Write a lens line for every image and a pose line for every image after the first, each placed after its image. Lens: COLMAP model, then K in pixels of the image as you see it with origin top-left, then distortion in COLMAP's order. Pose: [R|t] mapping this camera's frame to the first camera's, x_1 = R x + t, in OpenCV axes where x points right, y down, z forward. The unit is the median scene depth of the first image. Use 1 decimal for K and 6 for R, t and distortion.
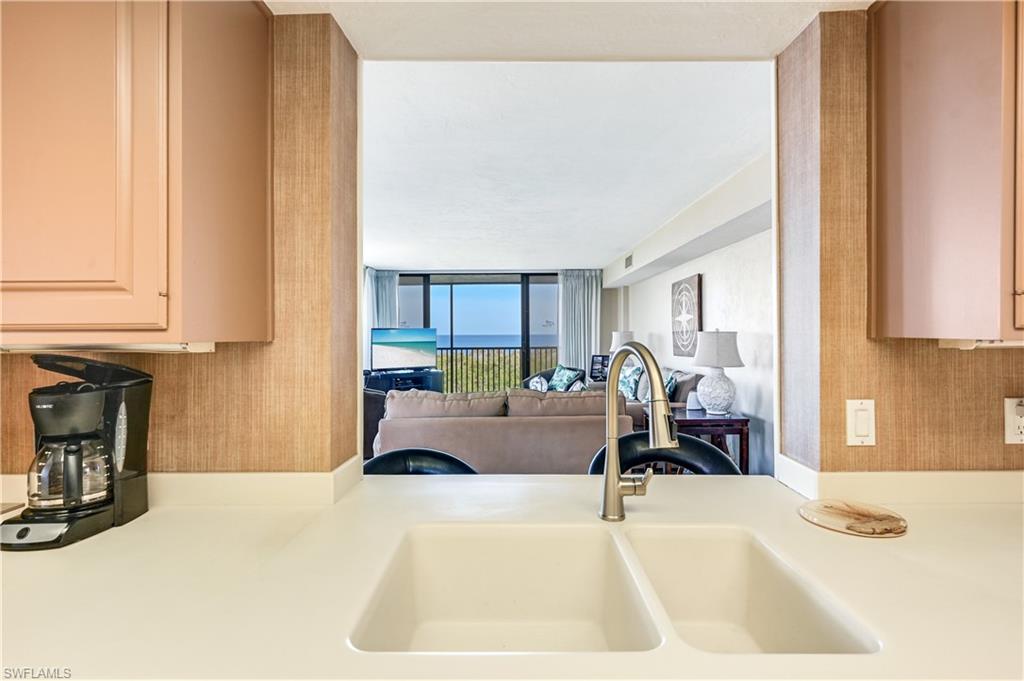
lens RADIAL K [[503.9, 0, 512.0], [0, 503.9, 340.5], [0, 0, 1]] dist [-0.001131, 0.000010]
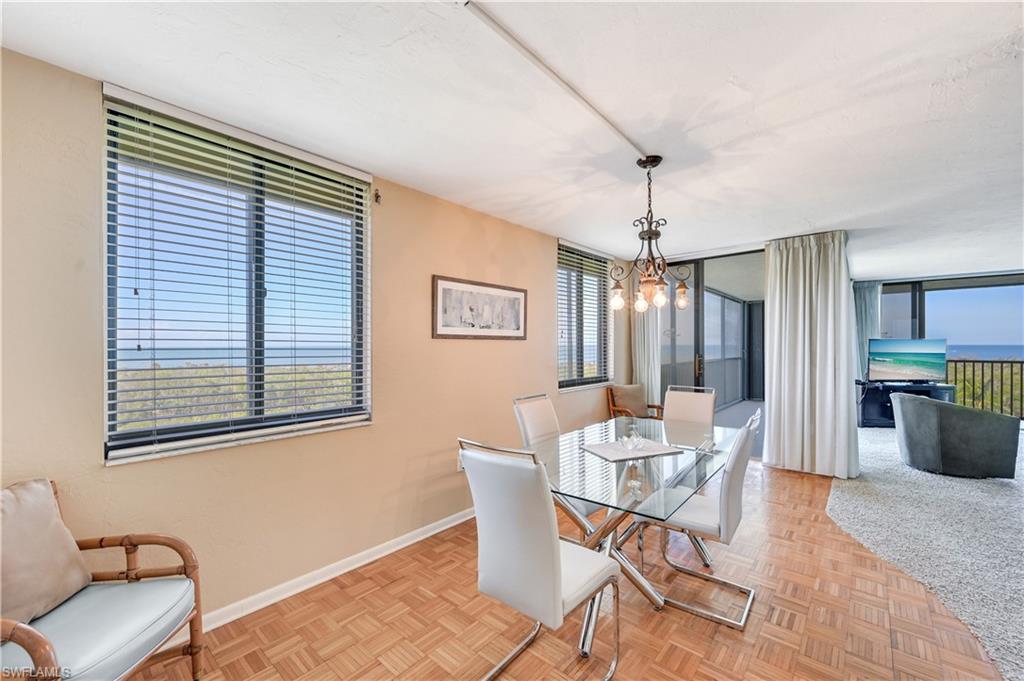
lens RADIAL K [[413.5, 0, 512.0], [0, 413.5, 340.5], [0, 0, 1]] dist [0.002023, 0.000452]
pose [[0.758284, -0.000939, -0.651924, -0.248813], [-0.012033, 0.999808, -0.015436, 0.000069], [0.651814, 0.019549, 0.758127, -0.081856]]
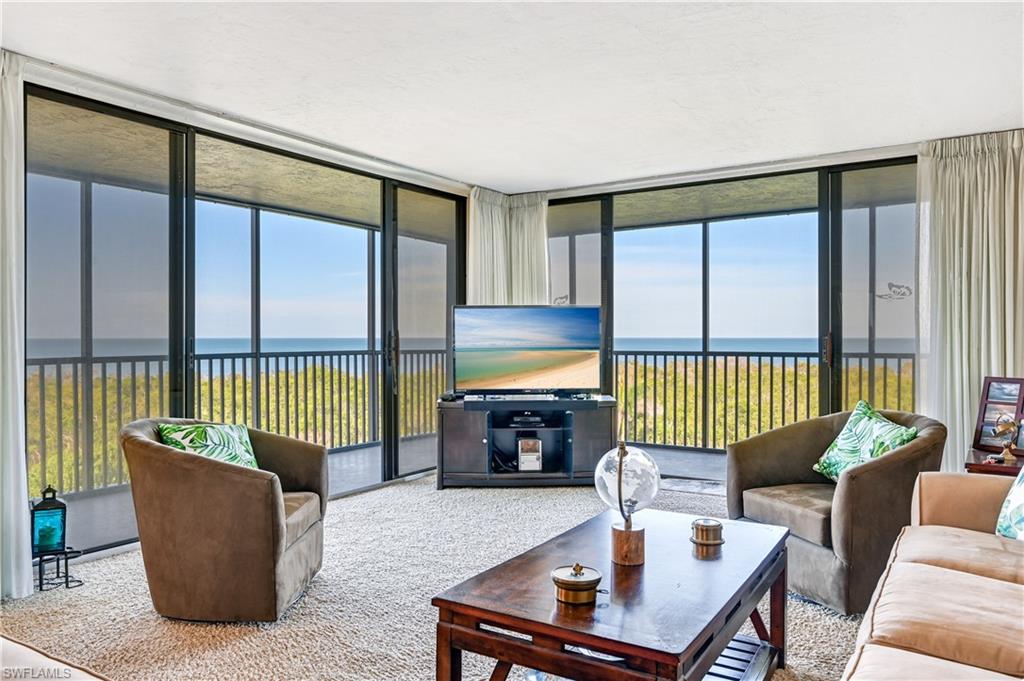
lens RADIAL K [[717.7, 0, 508.0], [0, 717.7, 340.7], [0, 0, 1]] dist [-0.002824, -0.001153]
pose [[0.830072, 0.007244, -0.557609, 0.137625], [-0.010802, 0.999937, -0.003090, 0.009754], [0.557551, 0.008588, 0.830098, 0.402188]]
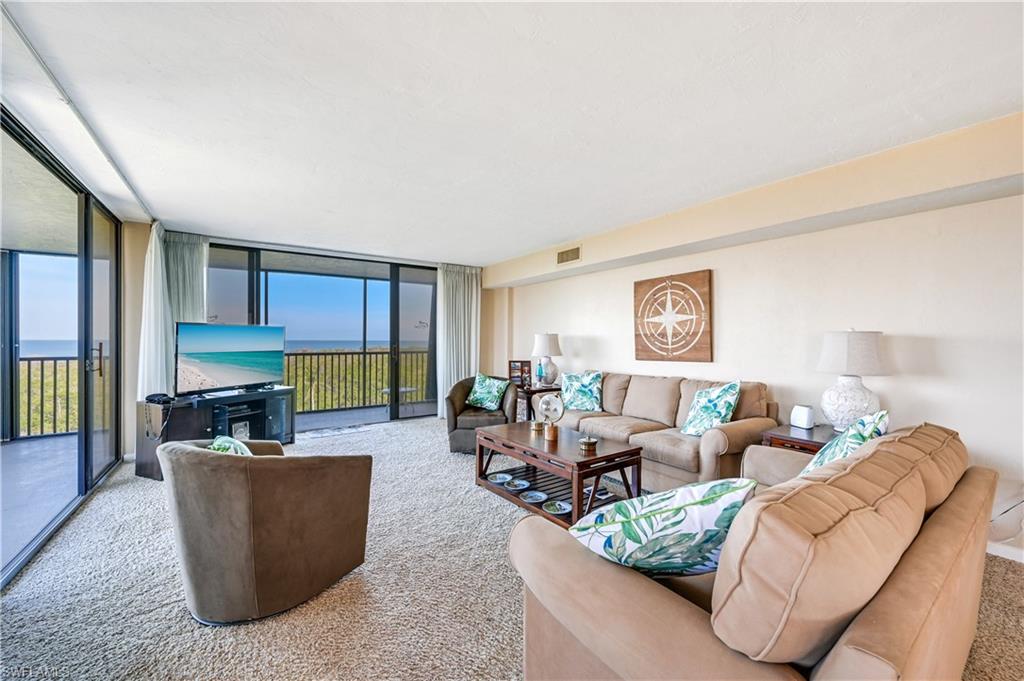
lens RADIAL K [[403.4, 0, 511.8], [0, 403.4, 343.7], [0, 0, 1]] dist [0.001086, 0.000279]
pose [[0.829910, 0.001481, 0.557896, -0.193436], [0.000890, 0.999992, -0.003979, 0.002116], [-0.557897, 0.003799, 0.829902, 0.355785]]
